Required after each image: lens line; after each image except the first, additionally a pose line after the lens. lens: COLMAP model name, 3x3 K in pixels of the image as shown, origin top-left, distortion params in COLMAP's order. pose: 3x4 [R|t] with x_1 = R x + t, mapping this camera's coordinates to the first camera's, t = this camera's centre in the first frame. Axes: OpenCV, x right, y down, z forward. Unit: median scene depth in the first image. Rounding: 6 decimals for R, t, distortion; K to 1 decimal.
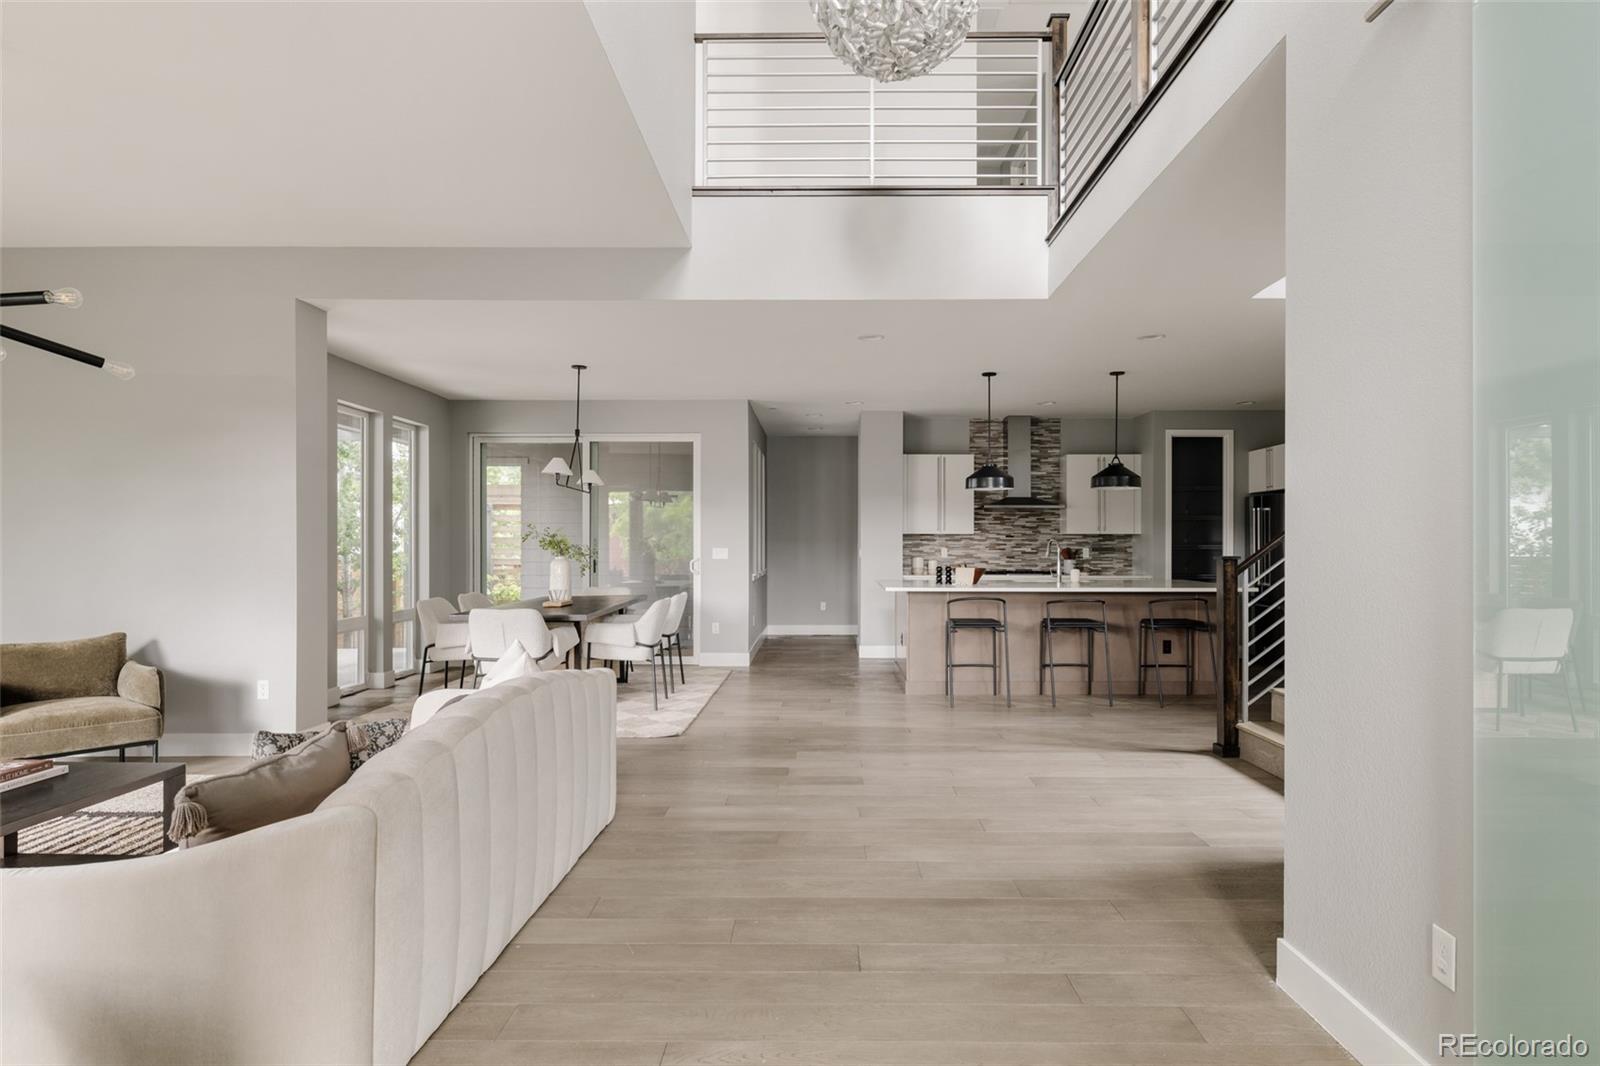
lens RADIAL K [[896.5, 0, 807.8], [0, 896.5, 535.0], [0, 0, 1]] dist [-0.009146, 0.000635]
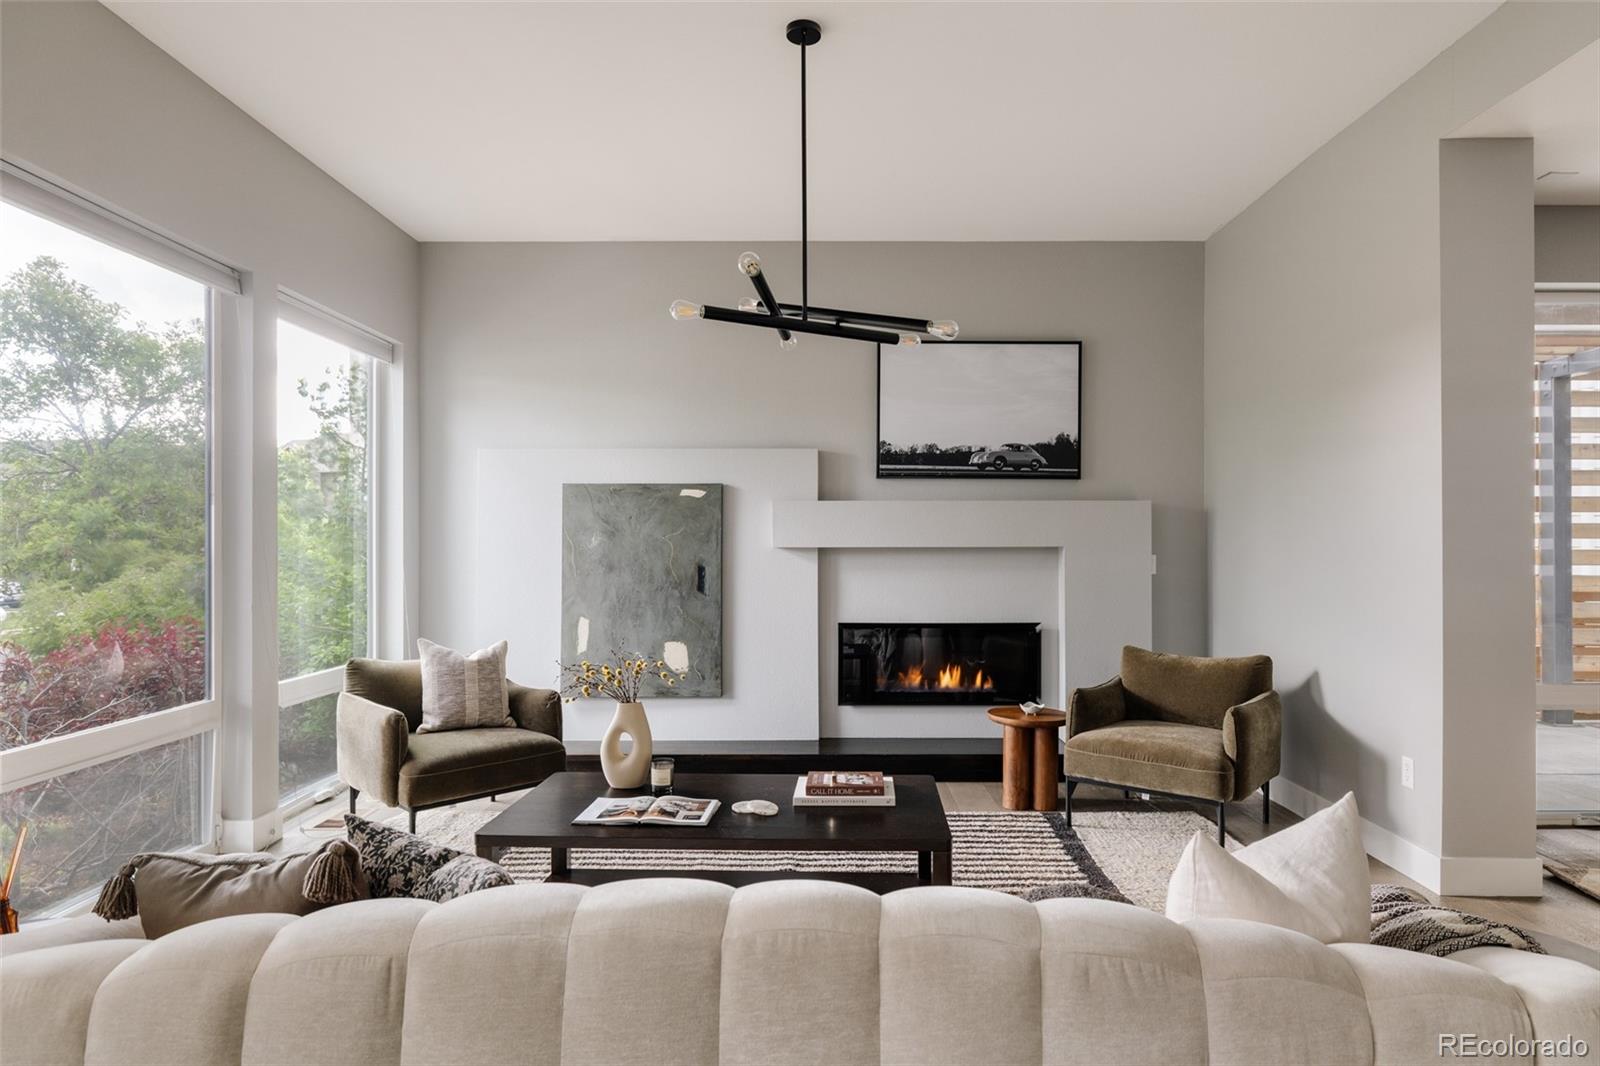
lens RADIAL K [[896.5, 0, 801.5], [0, 896.5, 537.9], [0, 0, 1]] dist [-0.009146, 0.000635]
pose [[-0.001183, -0.009642, -0.999953, 0.014181], [0.009480, 0.999908, -0.009653, 0.004444], [0.999954, -0.009491, -0.001091, 0.295153]]
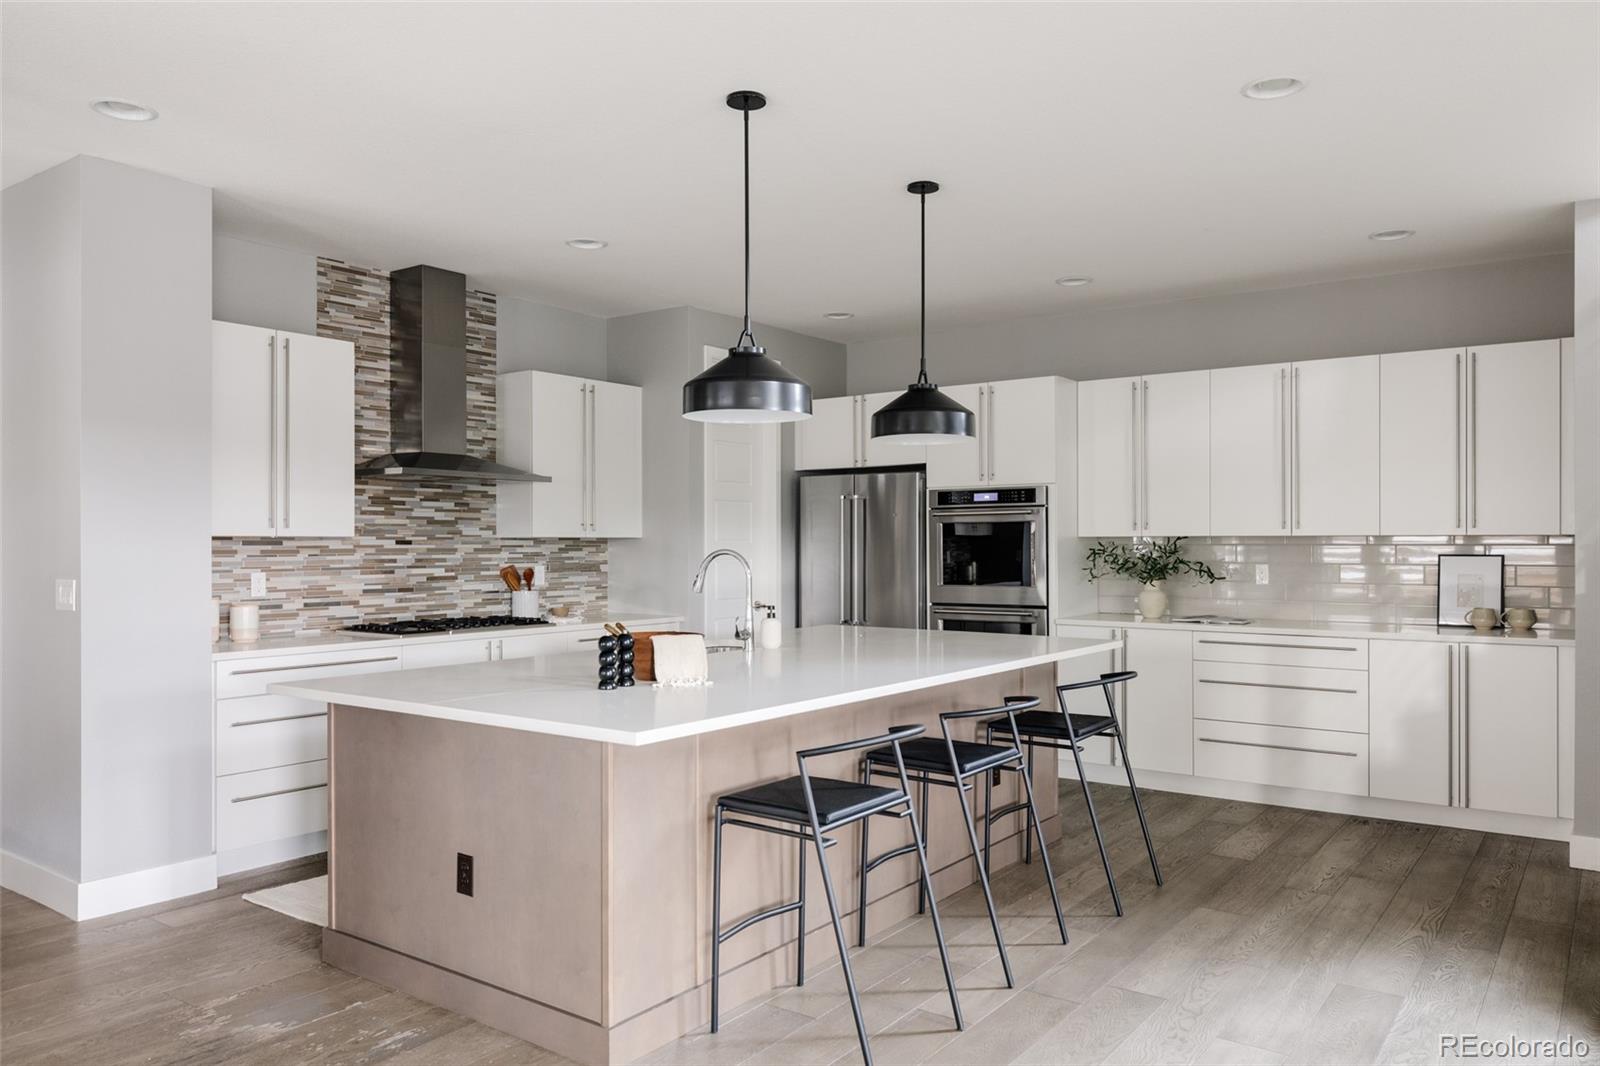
lens RADIAL K [[1141.1, 0, 804.4], [0, 1141.1, 535.4], [0, 0, 1]] dist [0.031327, 0.001582]
pose [[0.579117, 0.002362, 0.815241, -0.122457], [-0.002379, 0.999996, -0.001207, -0.001735], [-0.815241, -0.001241, 0.579121, 0.528469]]
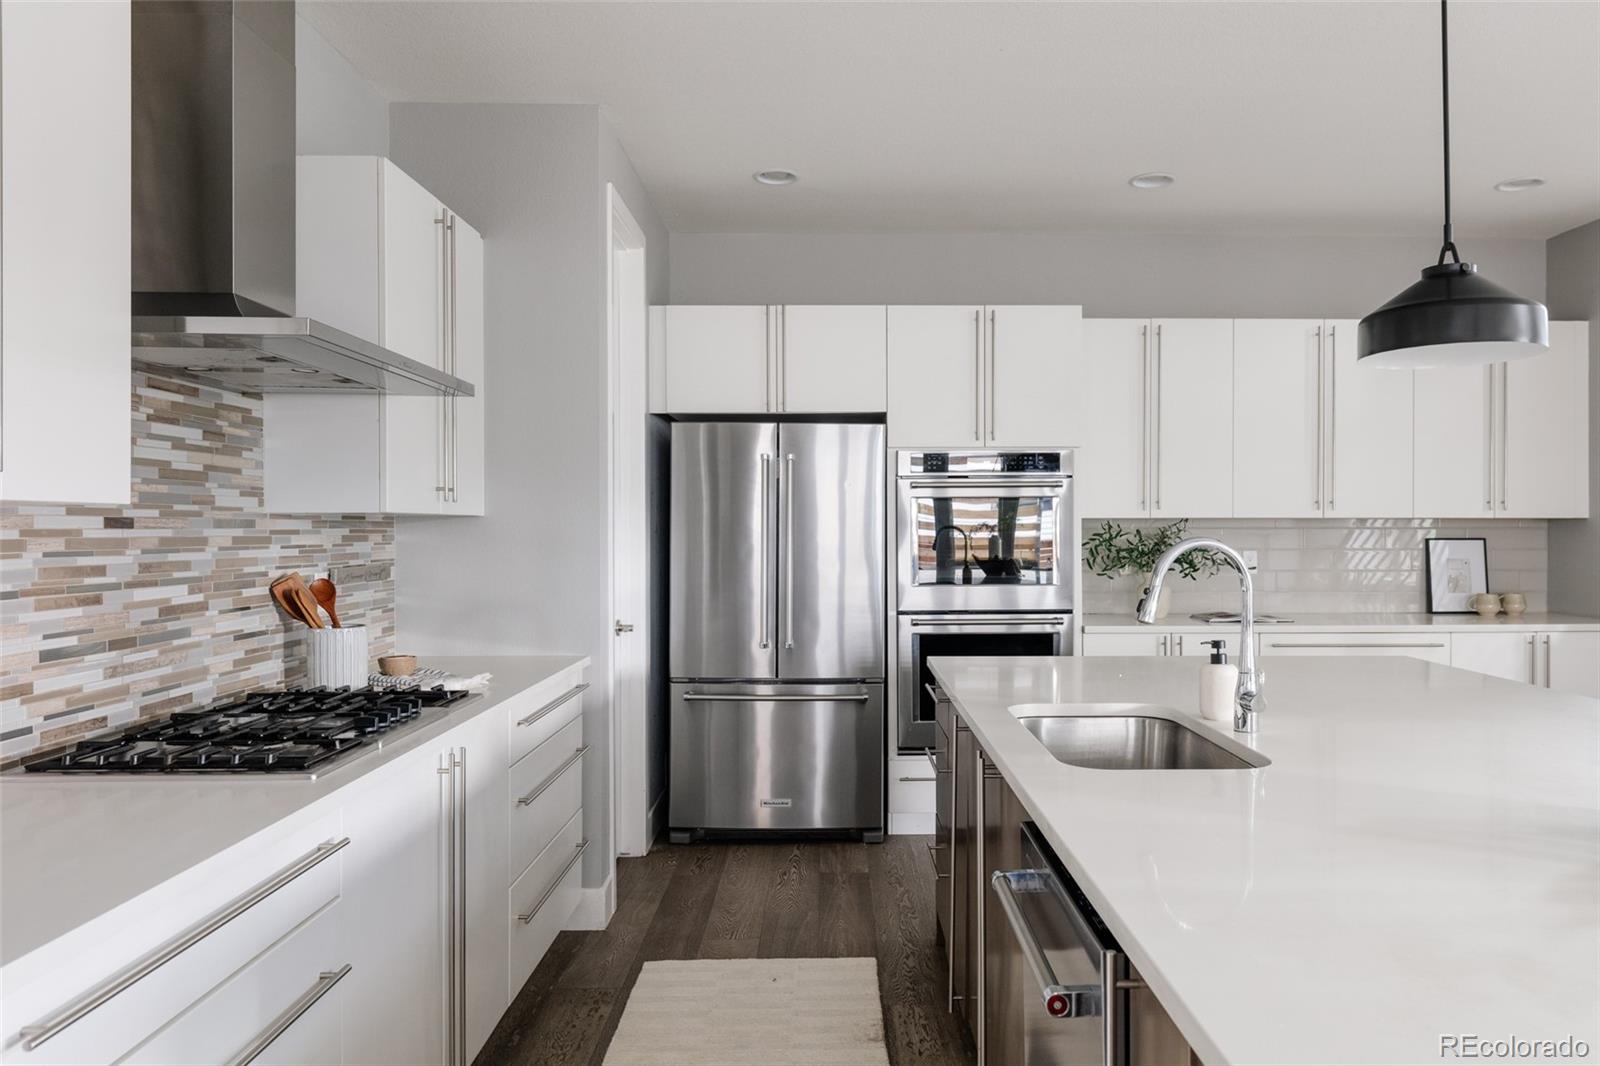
lens RADIAL K [[1135.6, 0, 858.7], [0, 1135.6, 528.9], [0, 0, 1]] dist [0.008335, -0.002030]
pose [[-0.046637, -0.004124, 0.998903, 0.000032], [-0.005295, 0.999978, 0.003881, 0.001103], [-0.998898, -0.005108, -0.046658, 0.892661]]
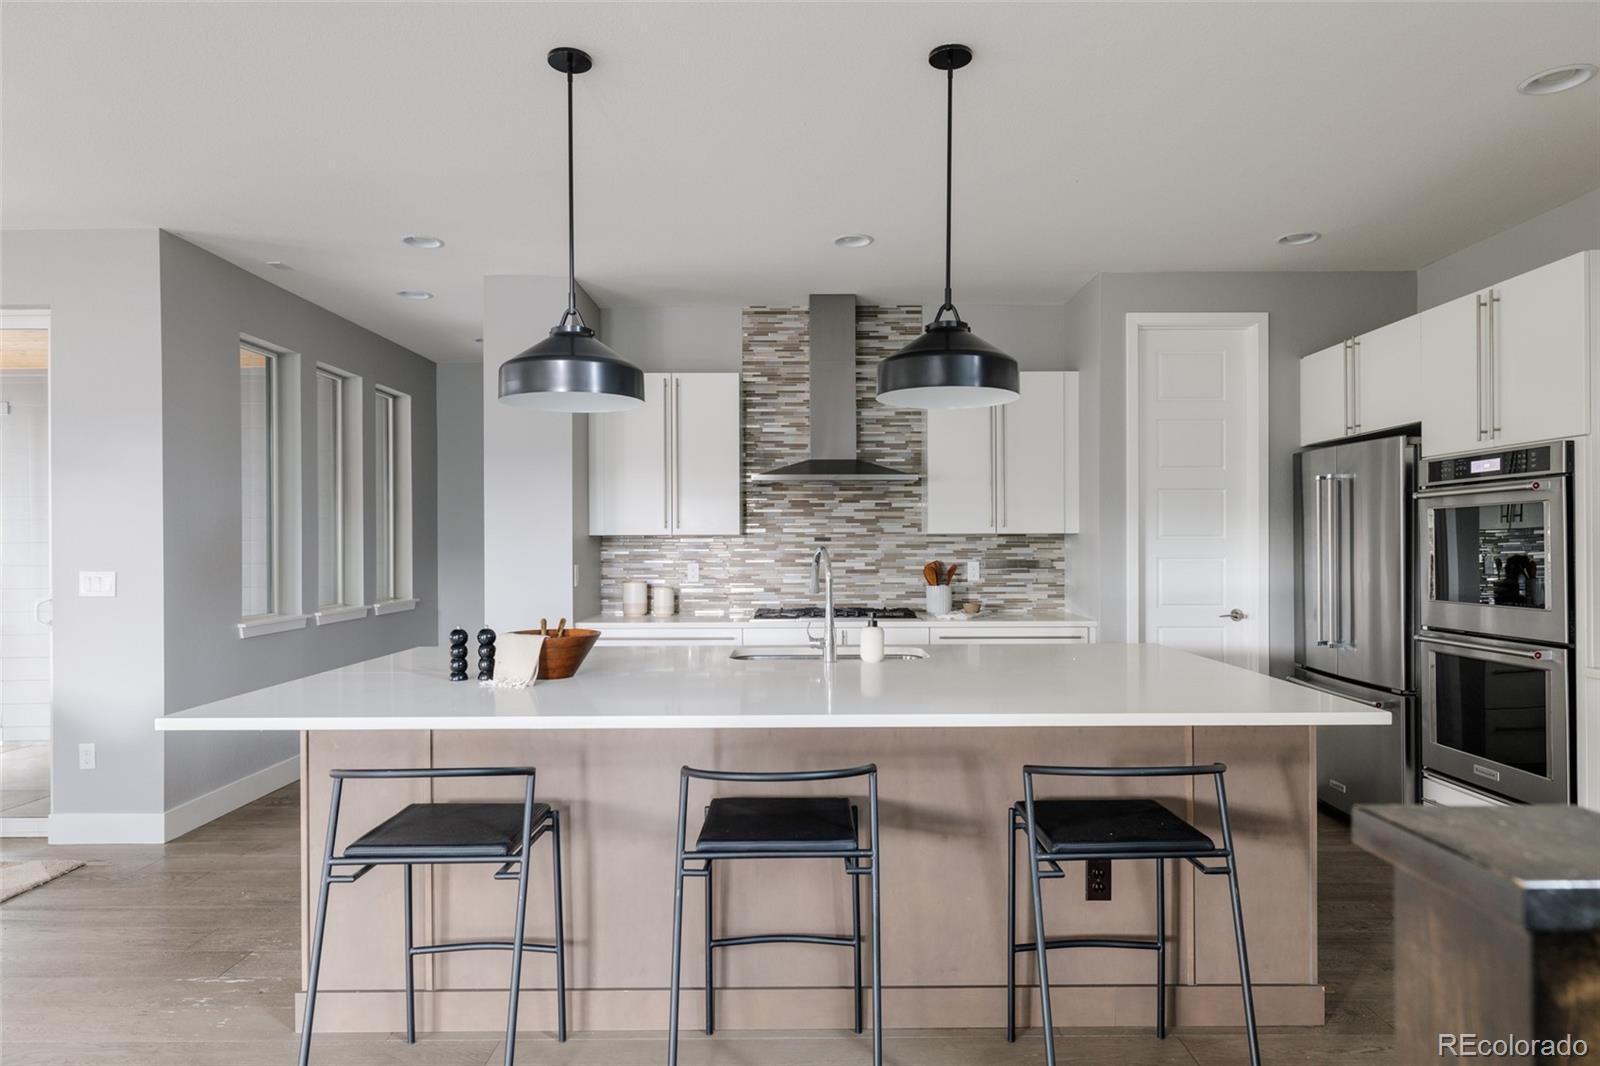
lens RADIAL K [[949.6, 0, 796.1], [0, 949.6, 539.8], [0, 0, 1]] dist [-0.007354, -0.001406]
pose [[0.999918, -0.005846, 0.011351, 0.210054], [0.005797, 0.999974, 0.004387, -0.000611], [-0.011377, -0.004321, 0.999926, 0.478987]]
